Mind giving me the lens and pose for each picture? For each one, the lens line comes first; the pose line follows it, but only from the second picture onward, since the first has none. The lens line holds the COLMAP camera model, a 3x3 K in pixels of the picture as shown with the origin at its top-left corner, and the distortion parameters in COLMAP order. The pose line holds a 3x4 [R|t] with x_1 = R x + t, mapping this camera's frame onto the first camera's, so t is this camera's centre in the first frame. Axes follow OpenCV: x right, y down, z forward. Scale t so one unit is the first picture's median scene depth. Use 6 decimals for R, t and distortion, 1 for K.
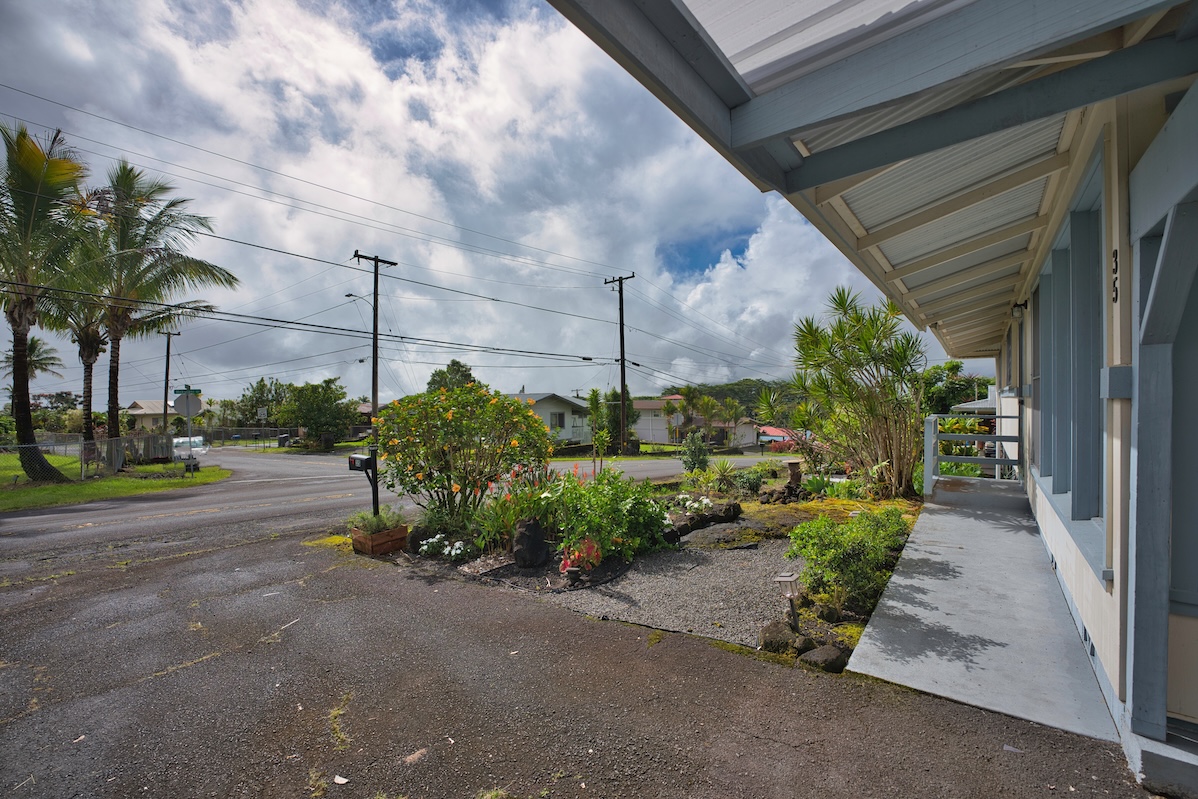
lens RADIAL K [[486.5, 0, 594.2], [0, 486.5, 404.2], [0, 0, 1]] dist [-0.028587, 0.002919]
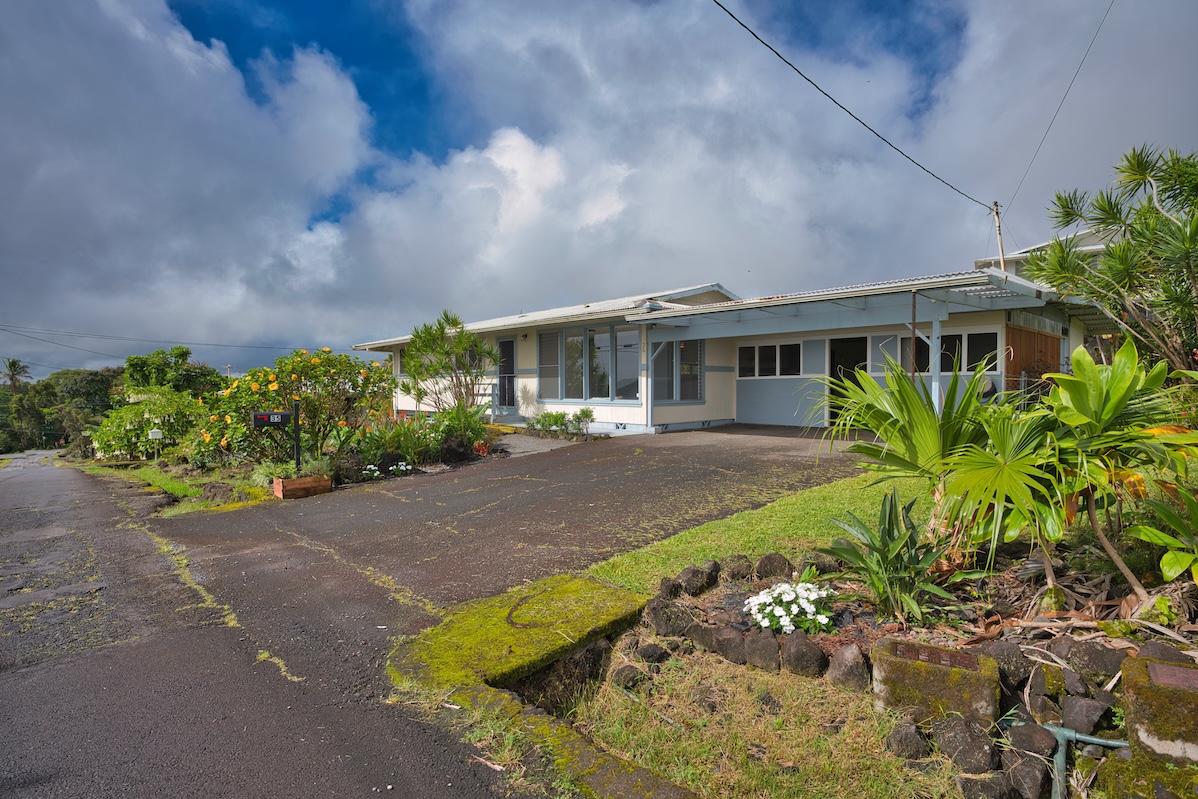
lens RADIAL K [[595.8, 0, 594.7], [0, 595.8, 398.0], [0, 0, 1]] dist [-0.007807, -0.000447]
pose [[0.155284, -0.004924, 0.987858, -2.005194], [0.008923, 0.999954, 0.003581, 0.098638], [-0.987830, 0.008259, 0.155321, 0.176821]]
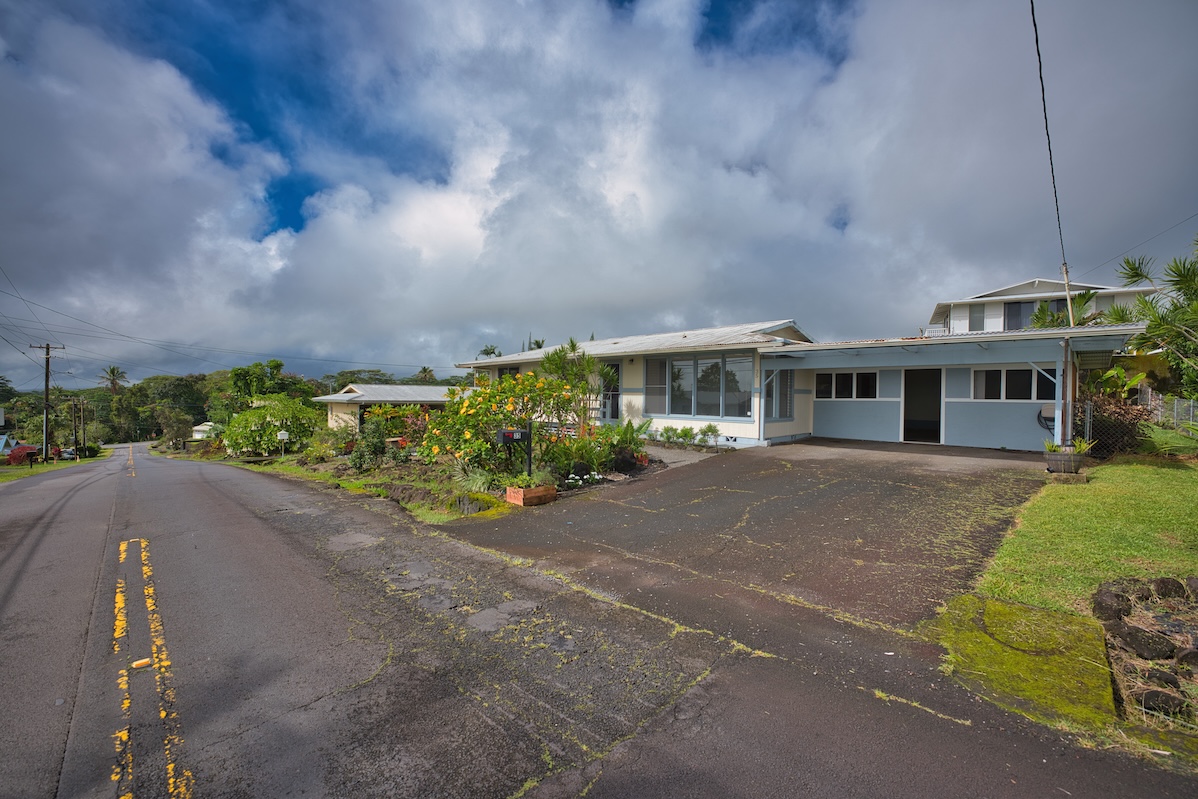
lens RADIAL K [[486.5, 0, 594.2], [0, 486.5, 404.2], [0, 0, 1]] dist [-0.028587, 0.002919]
pose [[0.130181, -0.001434, 0.991489, -2.007594], [-0.006638, 0.999975, 0.002318, 0.052134], [-0.991468, -0.006883, 0.130169, 0.821043]]
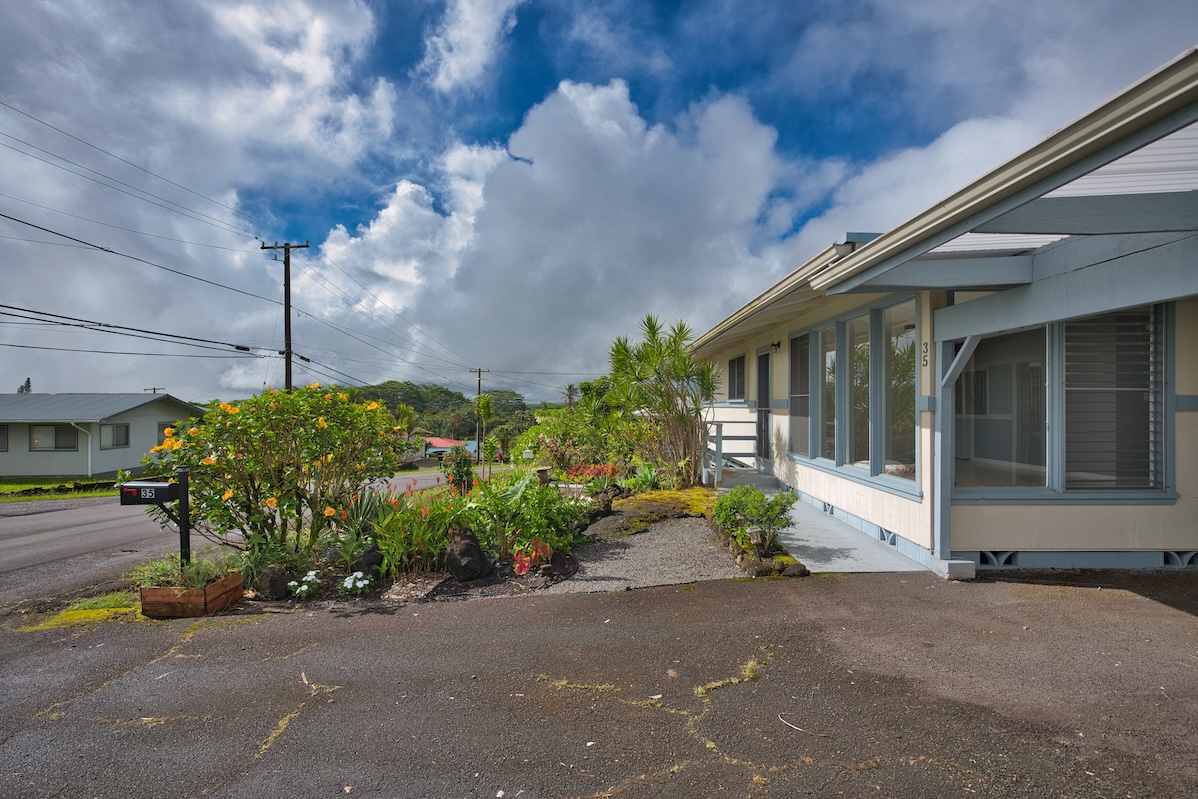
lens RADIAL K [[580.5, 0, 593.9], [0, 580.5, 402.3], [0, 0, 1]] dist [-0.005183, -0.000143]
pose [[0.797221, 0.013721, 0.603531, -0.597547], [-0.004344, 0.999846, -0.016993, 0.001494], [-0.603672, 0.010926, 0.797158, -0.068058]]
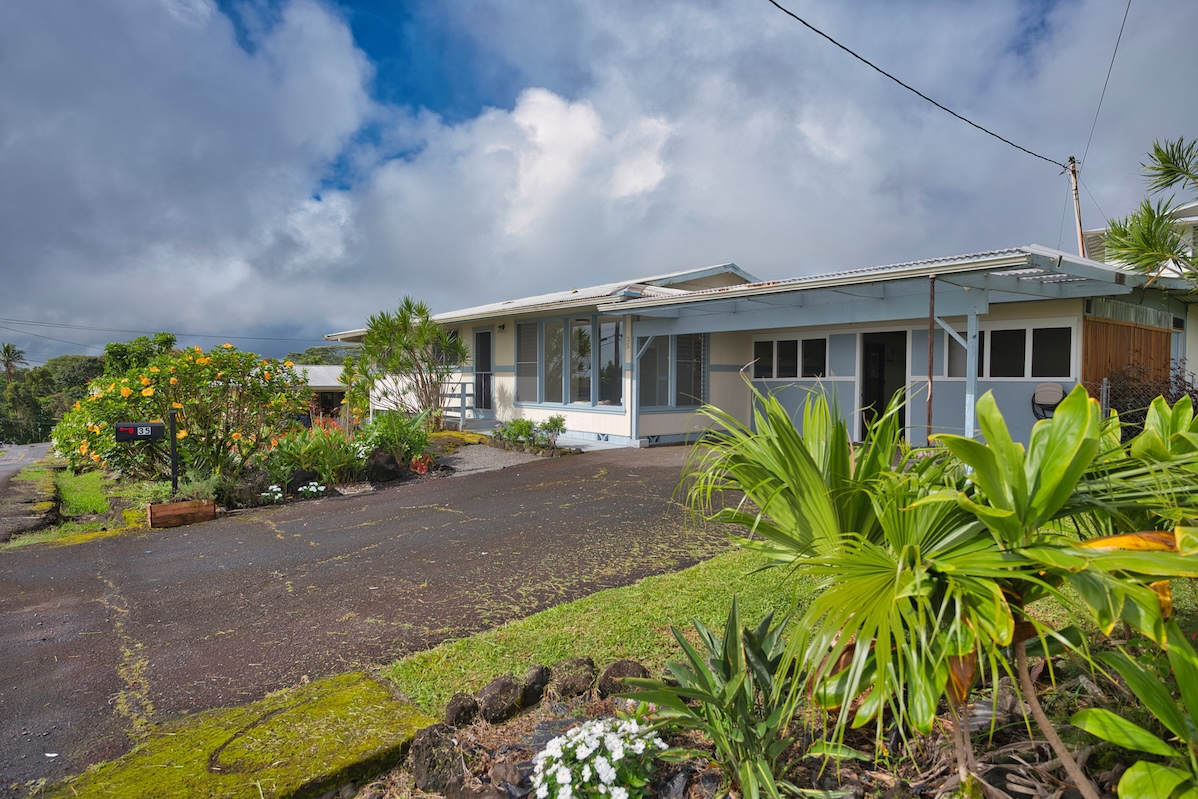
lens RADIAL K [[670.6, 0, 600.4], [0, 670.6, 419.6], [0, 0, 1]] dist [0.000052, -0.001447]
pose [[0.215878, -0.045154, 0.975376, -1.800329], [-0.000820, 0.998921, 0.046425, 0.057333], [-0.976420, -0.010821, 0.215609, -0.037419]]
